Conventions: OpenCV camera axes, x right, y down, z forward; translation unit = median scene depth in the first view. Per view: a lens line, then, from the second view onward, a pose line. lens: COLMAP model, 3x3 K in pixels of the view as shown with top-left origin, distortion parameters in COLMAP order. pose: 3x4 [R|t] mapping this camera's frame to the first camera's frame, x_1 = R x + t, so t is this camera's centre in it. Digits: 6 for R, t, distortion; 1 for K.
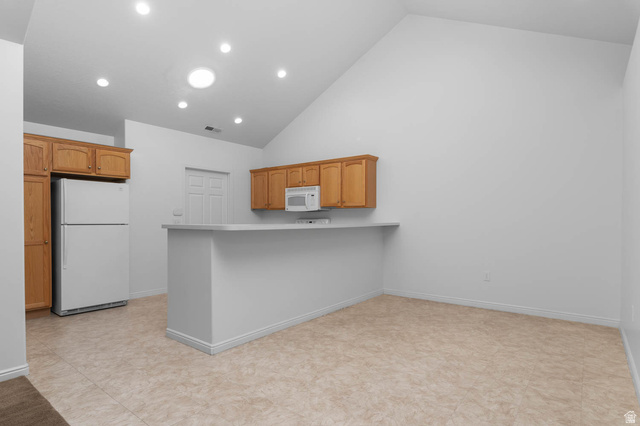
lens RADIAL K [[345.5, 0, 325.4], [0, 345.5, 219.8], [0, 0, 1]] dist [-0.005490, 0.002521]
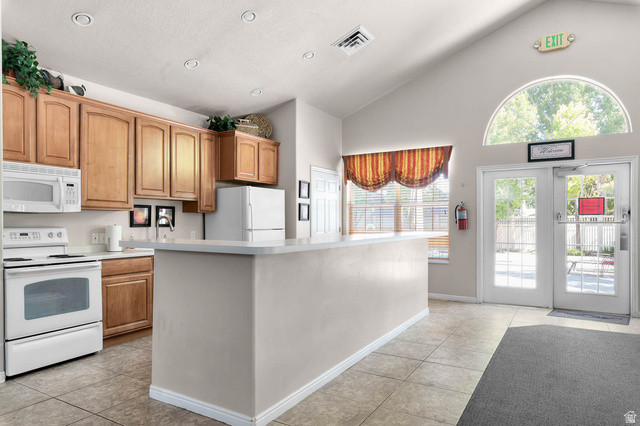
lens RADIAL K [[402.5, 0, 318.4], [0, 402.5, 225.8], [0, 0, 1]] dist [-0.009211, -0.002517]
pose [[-0.110140, -0.004367, 0.993907, -0.768320], [0.012387, 0.999907, 0.005766, -0.003945], [-0.993839, 0.012947, -0.110075, 0.718499]]
